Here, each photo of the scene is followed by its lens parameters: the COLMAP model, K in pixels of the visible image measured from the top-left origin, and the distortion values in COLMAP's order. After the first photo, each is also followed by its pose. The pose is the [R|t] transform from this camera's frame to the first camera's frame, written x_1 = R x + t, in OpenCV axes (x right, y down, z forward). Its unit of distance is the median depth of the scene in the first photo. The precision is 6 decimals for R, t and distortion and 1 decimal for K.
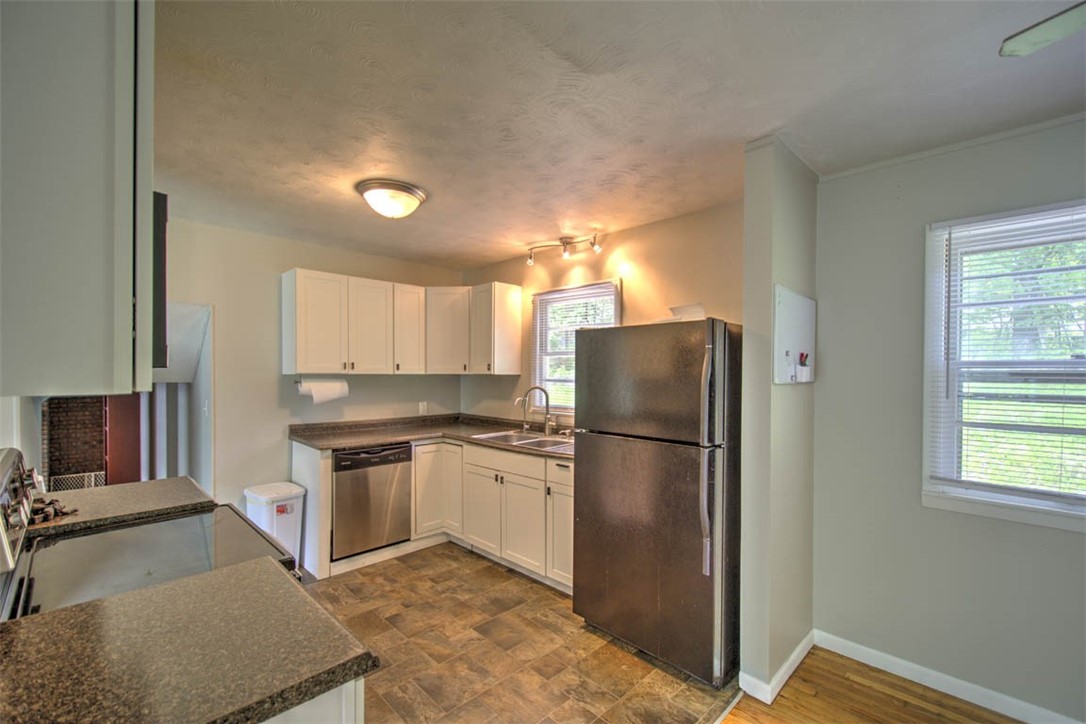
lens RADIAL K [[470.1, 0, 542.1], [0, 470.1, 376.6], [0, 0, 1]] dist [-0.003683, -0.000556]
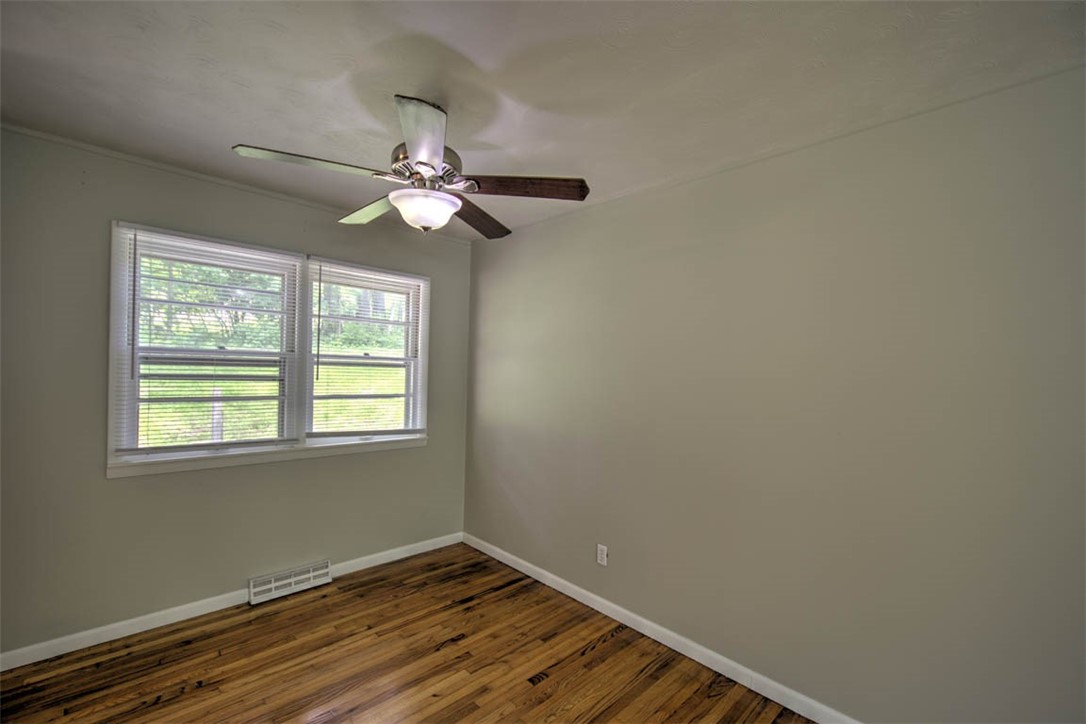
lens RADIAL K [[466.7, 0, 544.4], [0, 466.7, 368.8], [0, 0, 1]] dist [0.003498, 0.000149]
pose [[0.004041, -0.007223, 0.999966, -0.252420], [-0.020873, 0.999755, 0.007306, -0.006873], [-0.999774, -0.020901, 0.003889, -0.010495]]
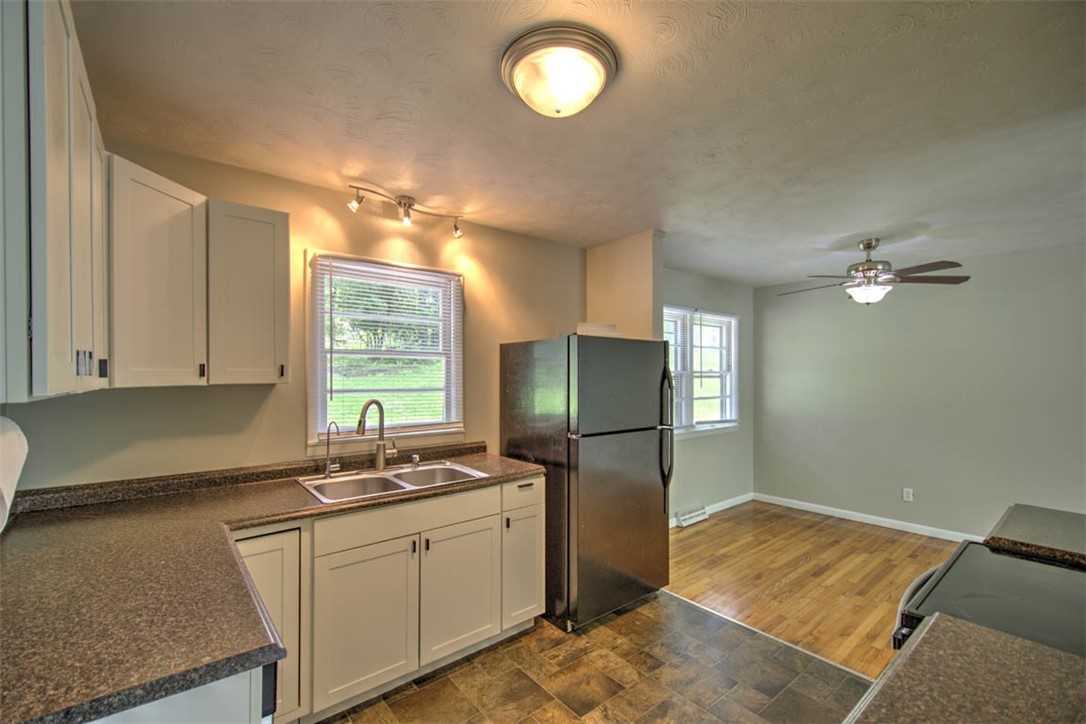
lens RADIAL K [[466.7, 0, 544.4], [0, 466.7, 368.8], [0, 0, 1]] dist [0.003498, 0.000149]
pose [[0.085173, 0.006638, 0.996344, -1.063042], [0.009995, 0.999922, -0.007517, -0.026110], [-0.996316, 0.010598, 0.085100, 1.151662]]
